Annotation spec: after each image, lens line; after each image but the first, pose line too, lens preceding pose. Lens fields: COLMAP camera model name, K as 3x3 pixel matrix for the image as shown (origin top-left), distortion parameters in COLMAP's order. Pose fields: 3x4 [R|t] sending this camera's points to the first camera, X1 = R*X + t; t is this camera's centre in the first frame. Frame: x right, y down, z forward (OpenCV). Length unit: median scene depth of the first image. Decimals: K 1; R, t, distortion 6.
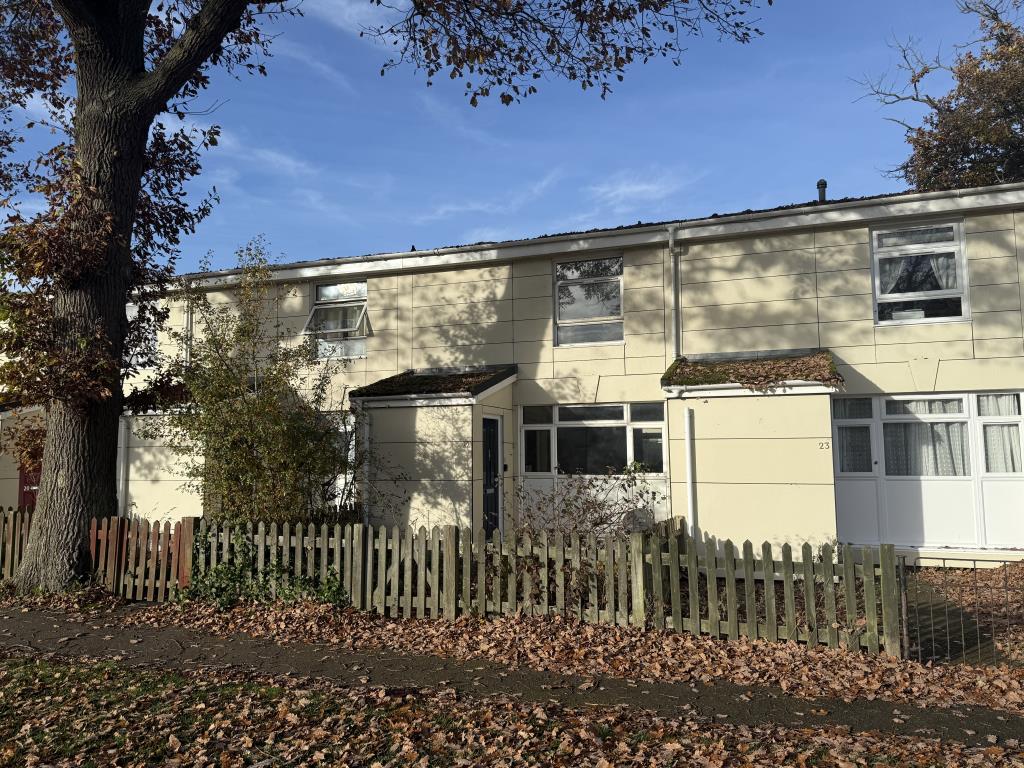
lens RADIAL K [[739.0, 0, 508.4], [0, 739.0, 388.8], [0, 0, 1]] dist [0.027731, -0.029018]
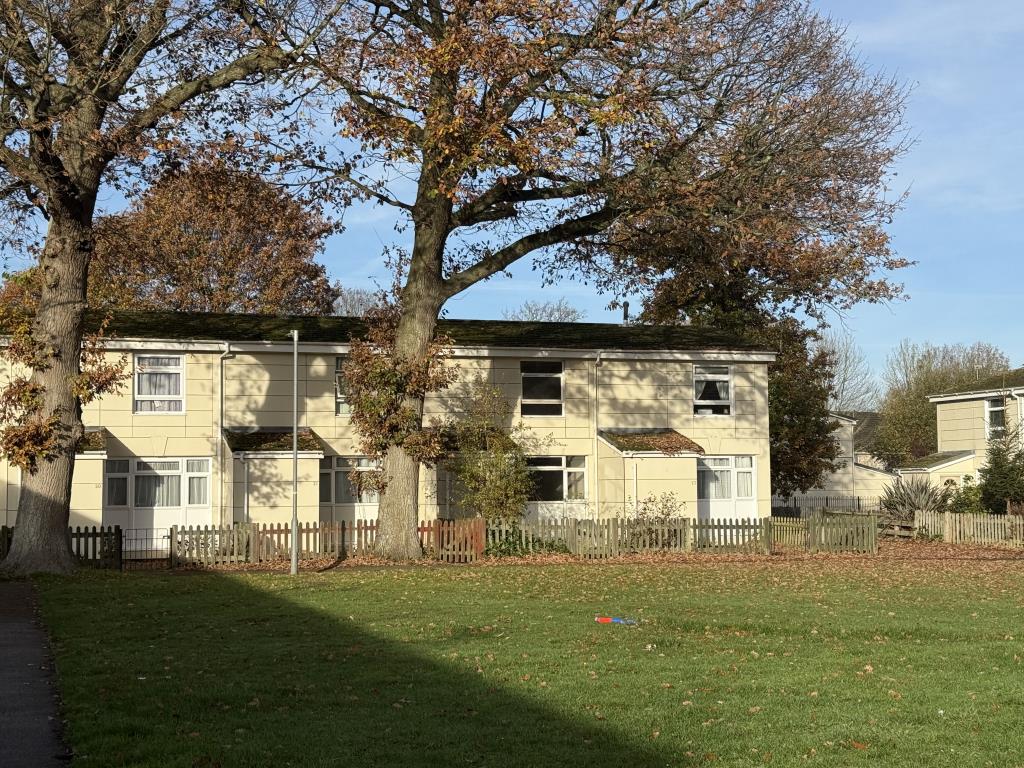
lens RADIAL K [[1518.5, 0, 512.0], [0, 1518.5, 382.8], [0, 0, 1]] dist [0.051136, 0.000000]
pose [[0.790508, 0.043560, 0.610900, -2.026610], [-0.053219, 0.998580, -0.002338, -0.129393], [-0.610135, -0.030663, 0.791704, -1.593204]]
